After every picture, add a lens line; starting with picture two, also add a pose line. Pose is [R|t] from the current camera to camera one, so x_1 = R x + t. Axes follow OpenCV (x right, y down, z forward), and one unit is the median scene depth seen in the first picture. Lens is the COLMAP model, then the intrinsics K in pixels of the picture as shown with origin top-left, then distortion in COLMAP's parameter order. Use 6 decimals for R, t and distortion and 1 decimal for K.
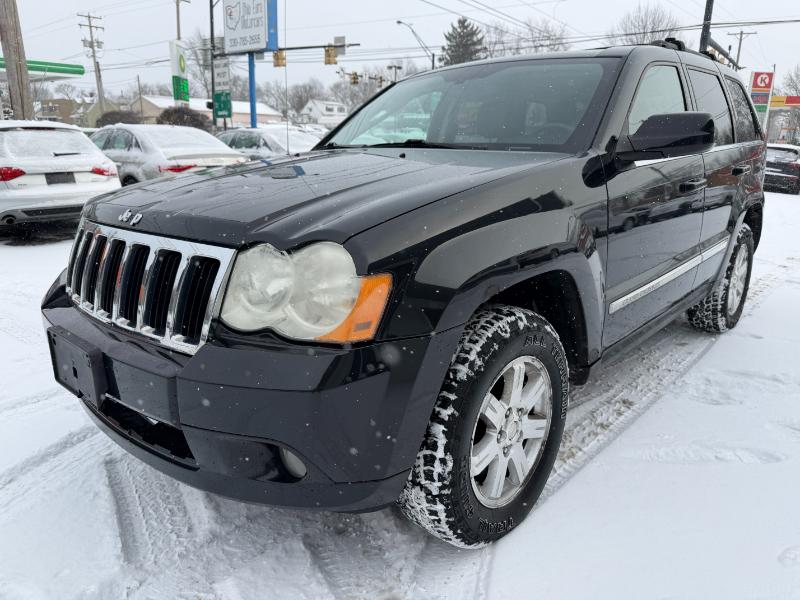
lens RADIAL K [[567.3, 0, 397.6], [0, 567.3, 302.5], [0, 0, 1]] dist [0.026036, -0.039265]
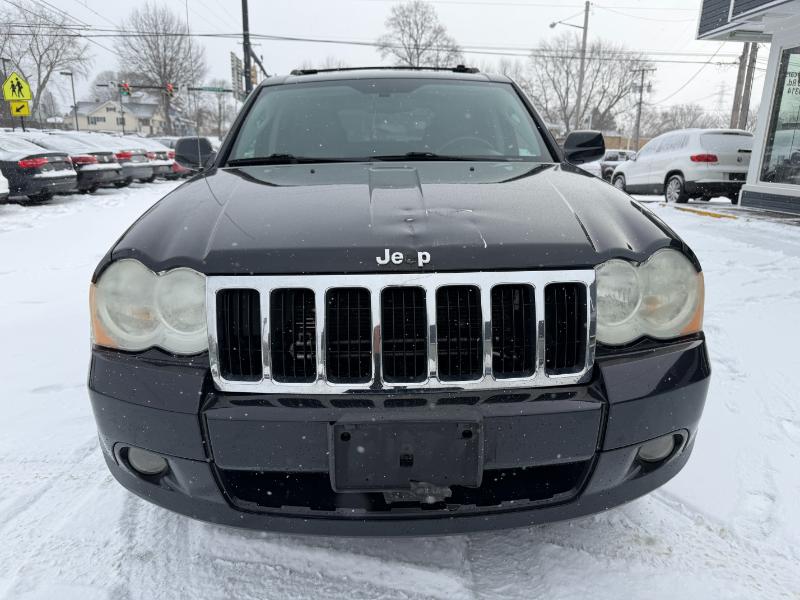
lens RADIAL K [[567.3, 0, 395.1], [0, 567.3, 303.2], [0, 0, 1]] dist [0.026036, -0.039265]
pose [[0.723517, -0.187532, 0.664345, -0.709922], [0.185548, 0.979806, 0.074507, -0.102512], [-0.664902, 0.069360, 0.743703, 0.276740]]
